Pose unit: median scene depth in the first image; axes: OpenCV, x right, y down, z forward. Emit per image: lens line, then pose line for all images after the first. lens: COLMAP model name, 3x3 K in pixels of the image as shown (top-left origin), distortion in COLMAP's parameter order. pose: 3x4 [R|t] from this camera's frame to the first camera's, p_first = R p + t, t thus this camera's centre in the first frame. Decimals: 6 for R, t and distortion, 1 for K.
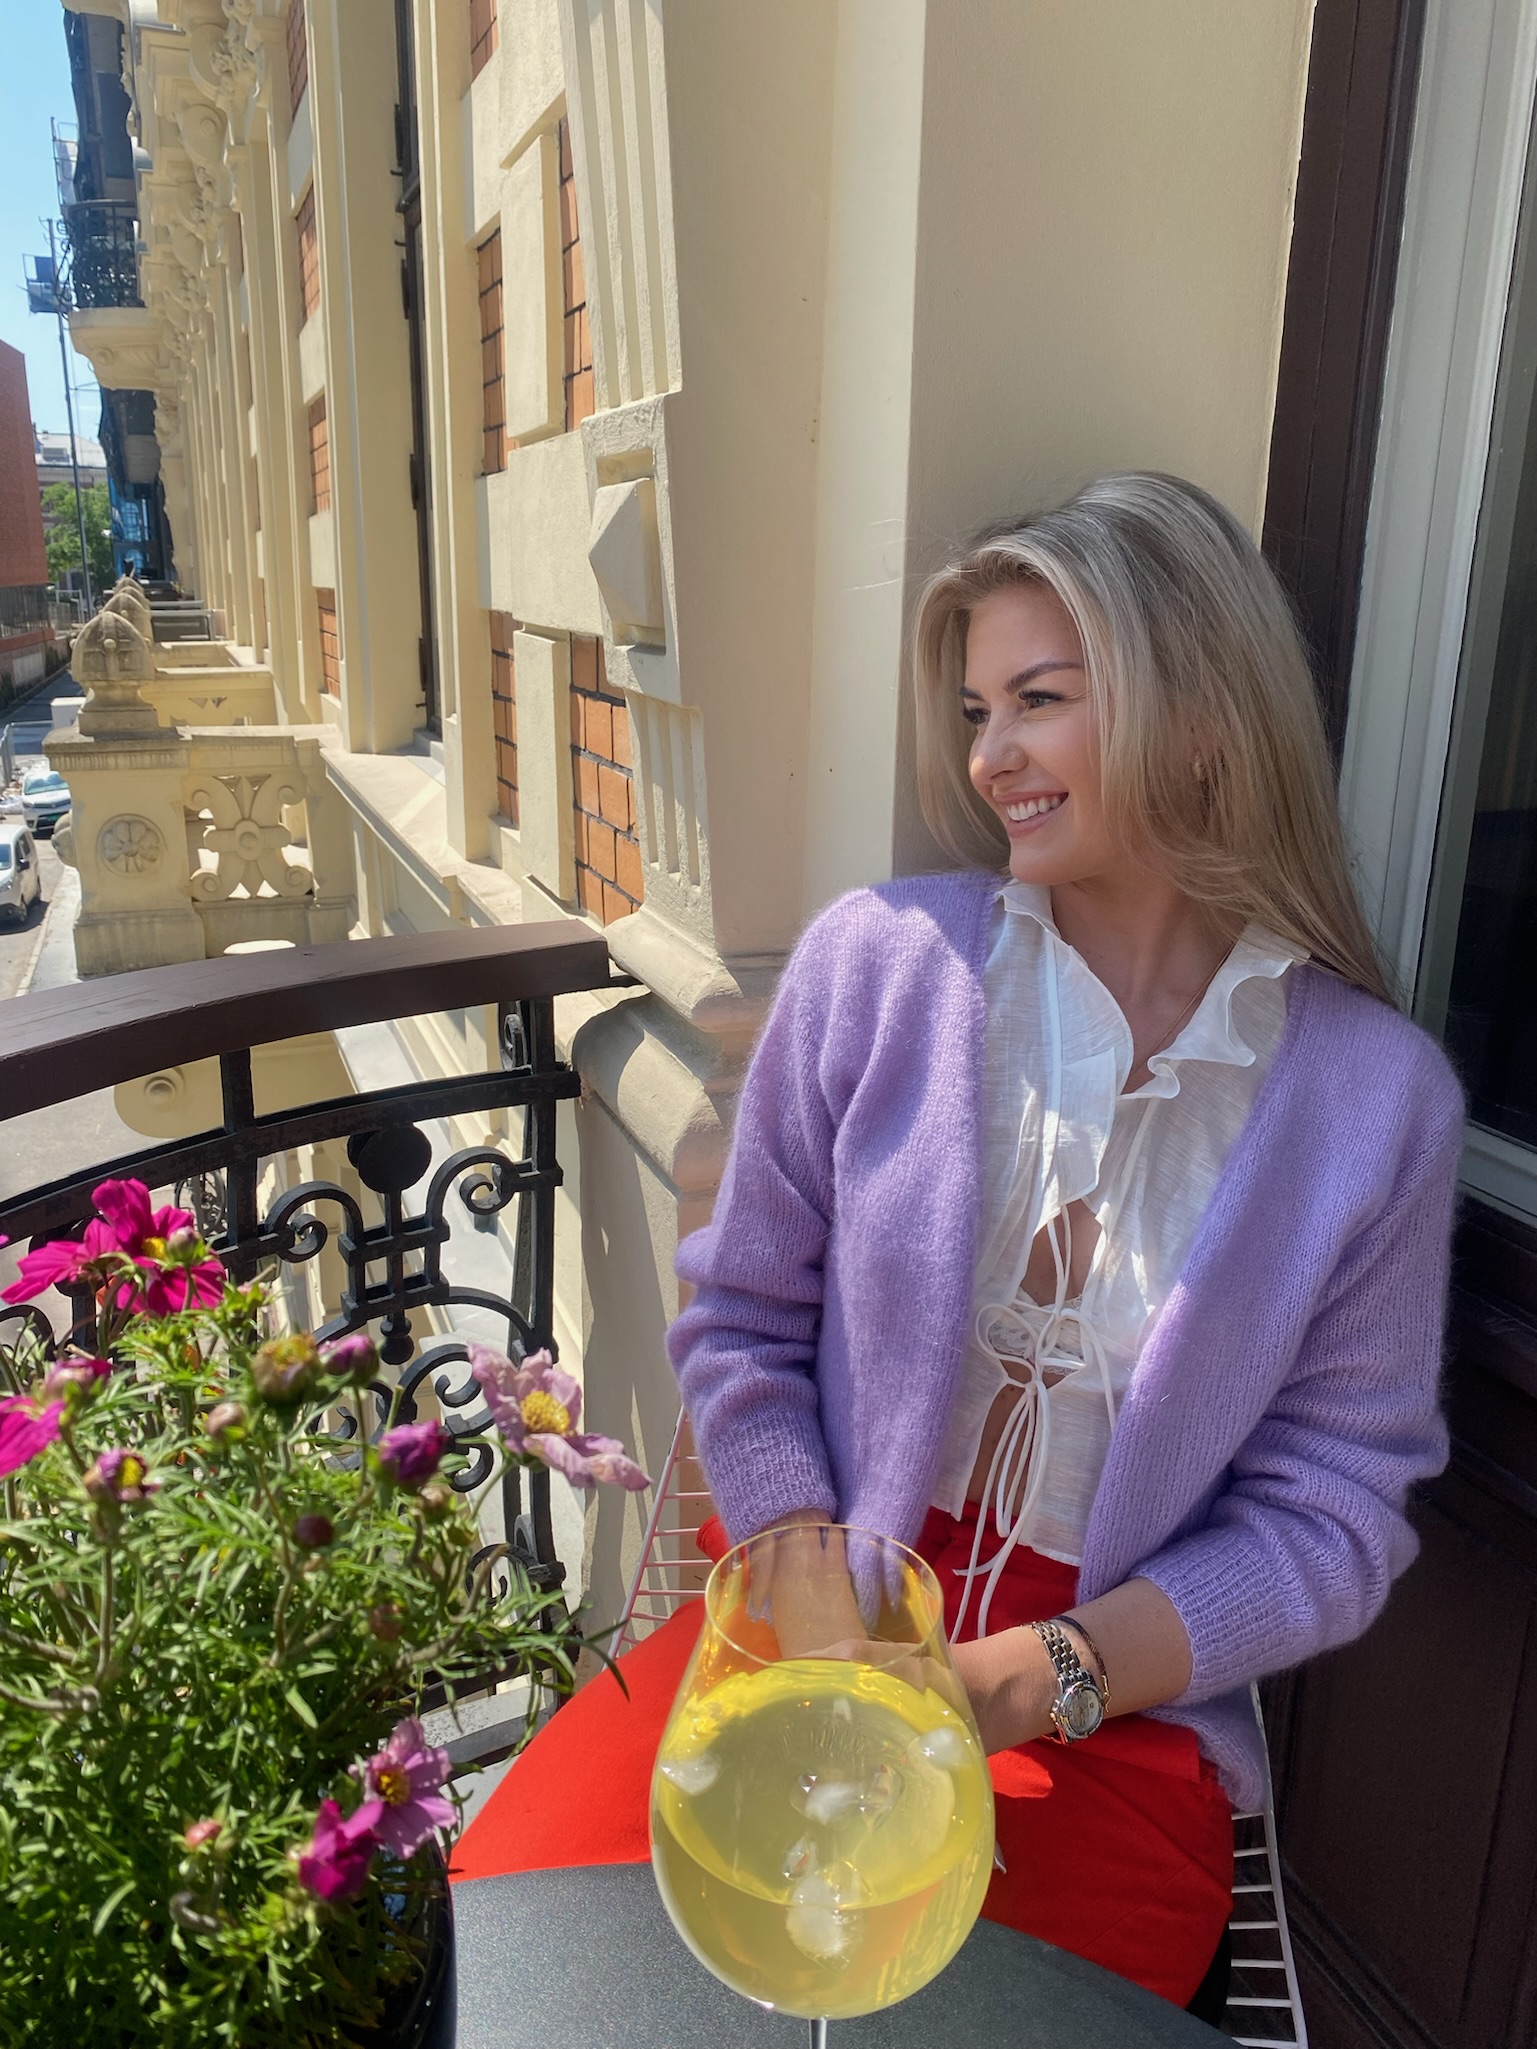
lens RADIAL K [[1531.5, 0, 774.7], [0, 1531.5, 1015.9], [0, 0, 1]] dist [0.012436, -0.031127]
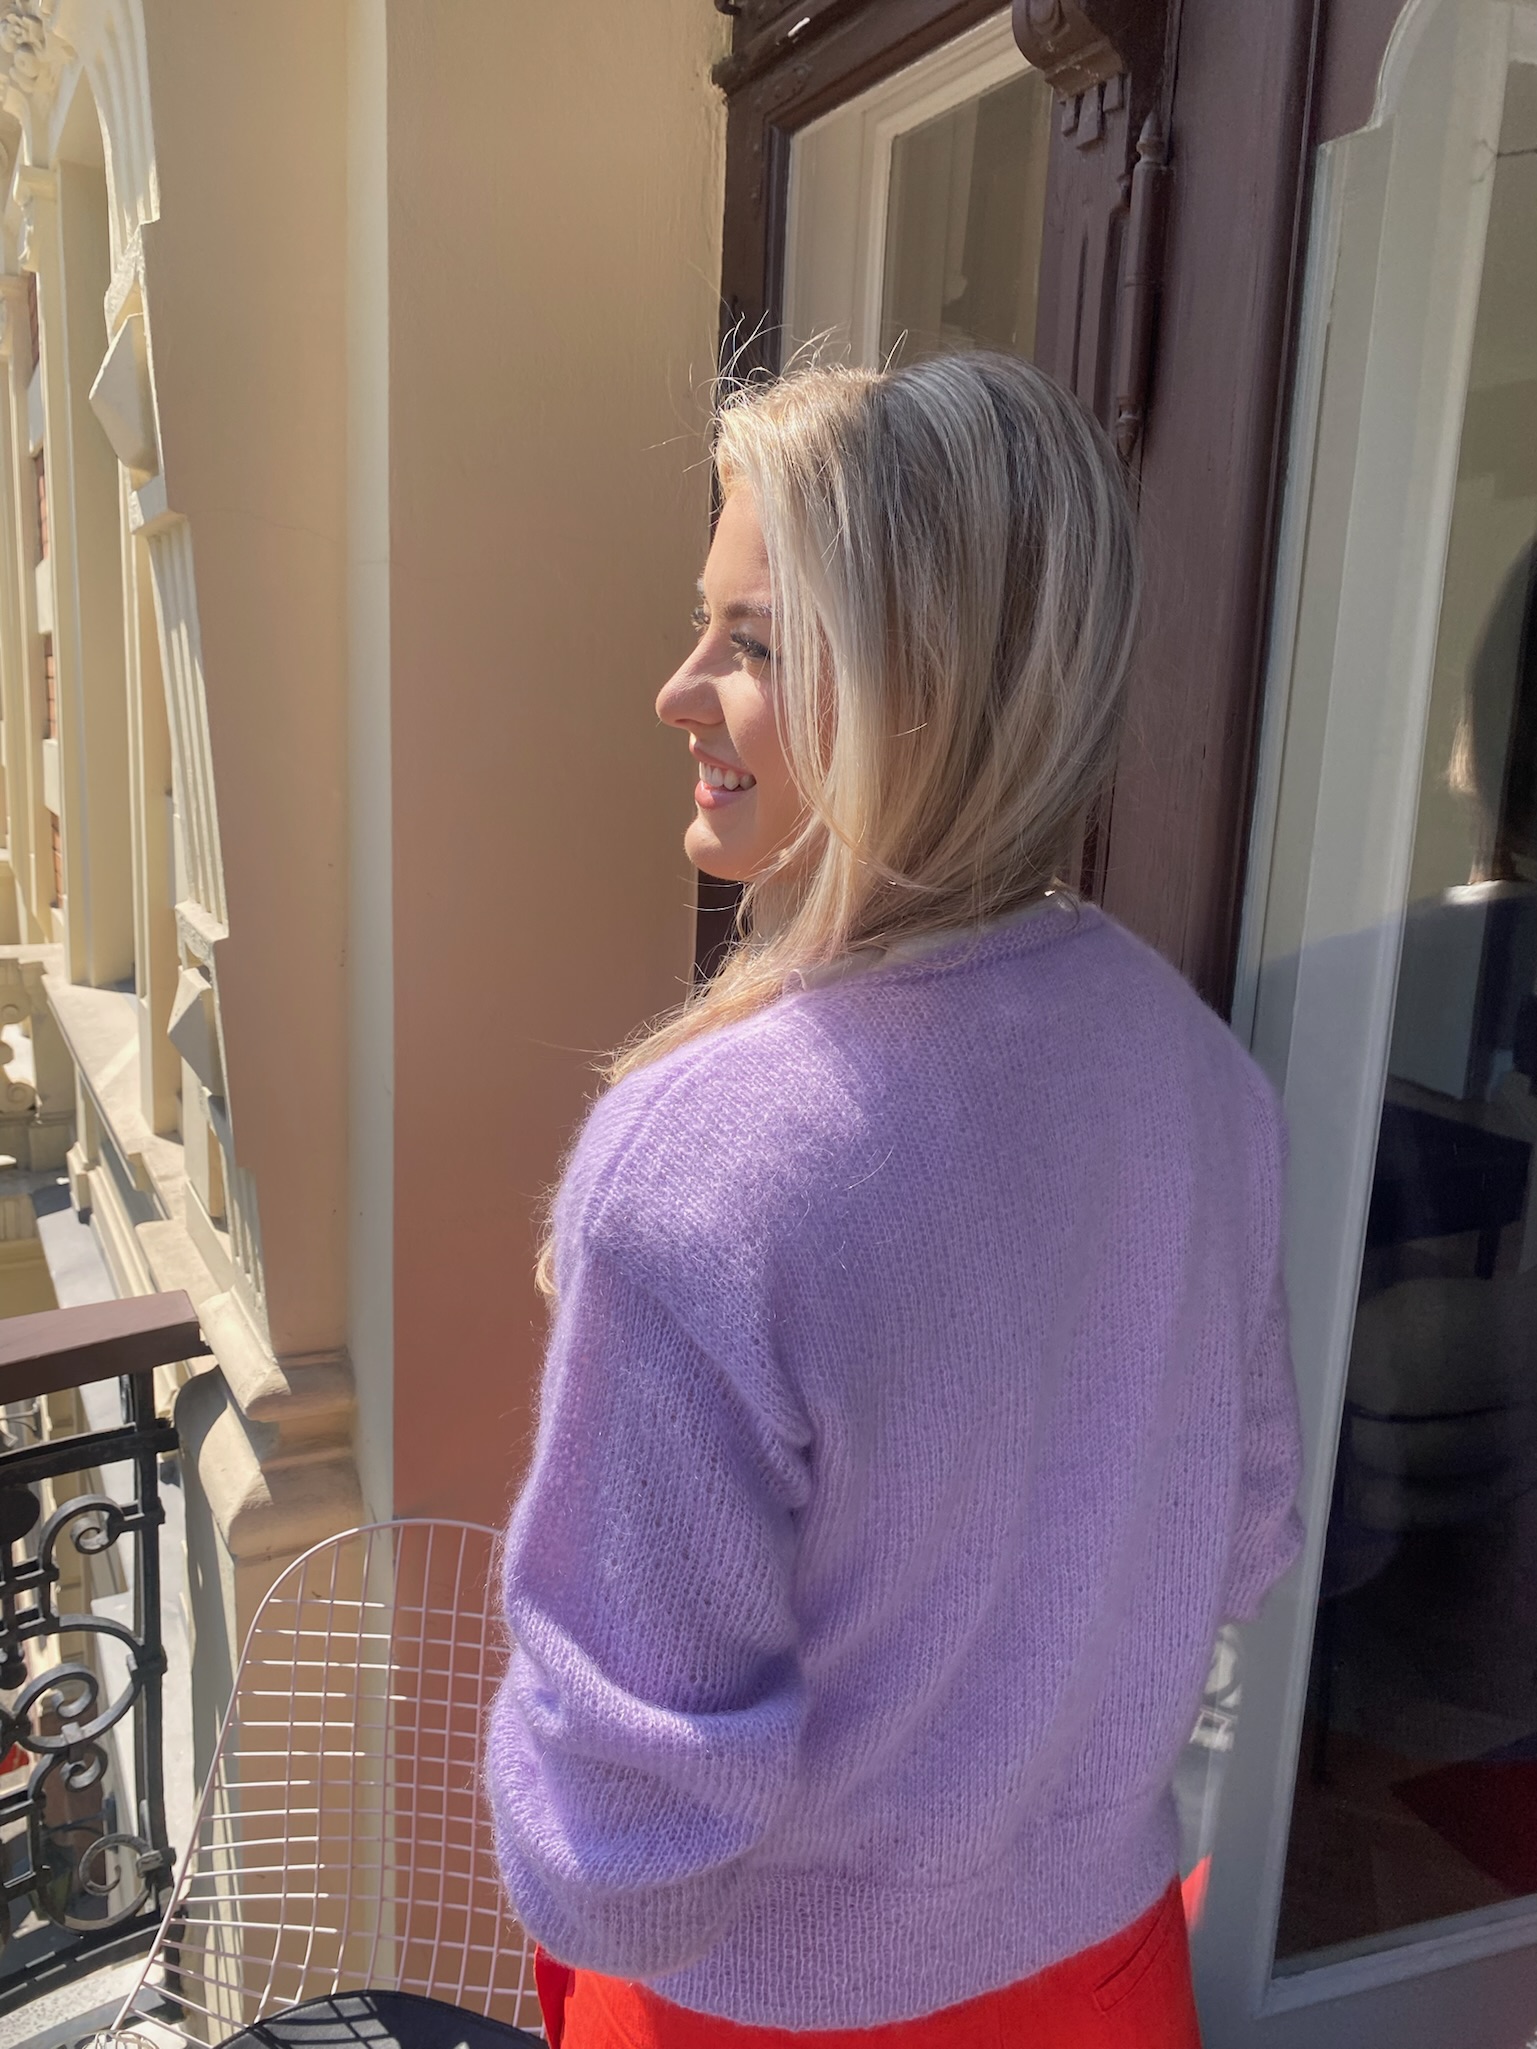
lens RADIAL K [[1531.5, 0, 769.2], [0, 1531.5, 1037.3], [0, 0, 1]] dist [0.012436, -0.031127]
pose [[0.991455, -0.001533, 0.130439, 0.050391], [0.011066, 0.997315, -0.072390, -0.051553], [-0.129978, 0.073214, 0.988810, -0.072719]]
